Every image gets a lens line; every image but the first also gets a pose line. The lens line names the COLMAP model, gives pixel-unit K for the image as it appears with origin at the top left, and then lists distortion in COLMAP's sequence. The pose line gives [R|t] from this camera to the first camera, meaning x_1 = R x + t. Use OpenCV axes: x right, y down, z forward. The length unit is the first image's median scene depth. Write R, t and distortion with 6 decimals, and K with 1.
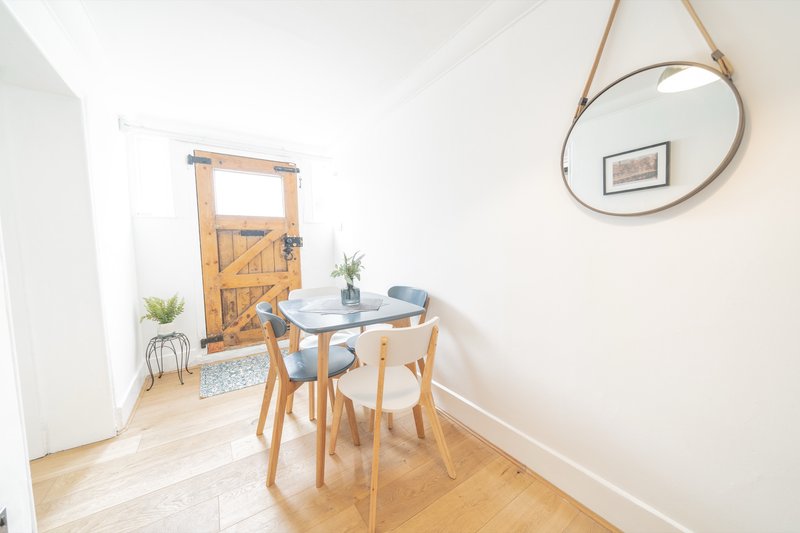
lens RADIAL K [[282.8, 0, 400.0], [0, 282.8, 266.5], [0, 0, 1]] dist [-0.001036, -0.000045]
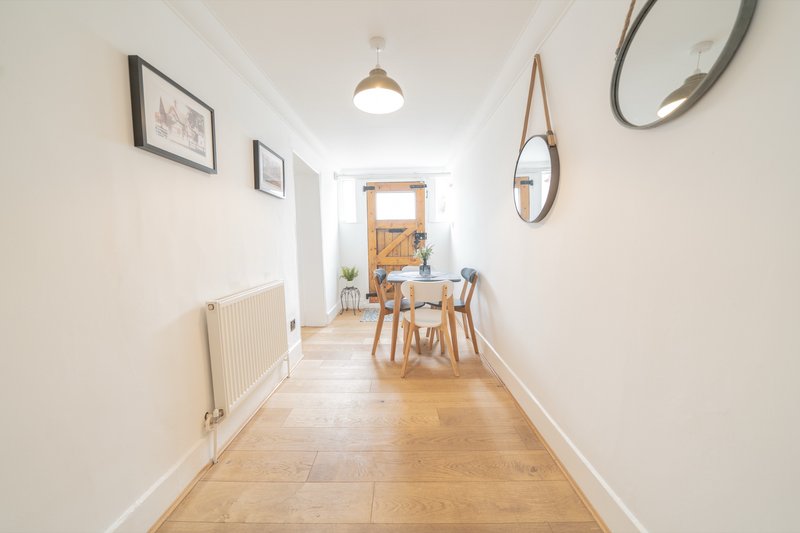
lens RADIAL K [[282.8, 0, 400.0], [0, 282.8, 266.5], [0, 0, 1]] dist [-0.001036, -0.000045]
pose [[0.827876, 0.058162, -0.557887, 0.388521], [-0.041774, 0.998241, 0.042081, 0.012858], [0.559353, -0.011532, 0.828849, -0.285968]]
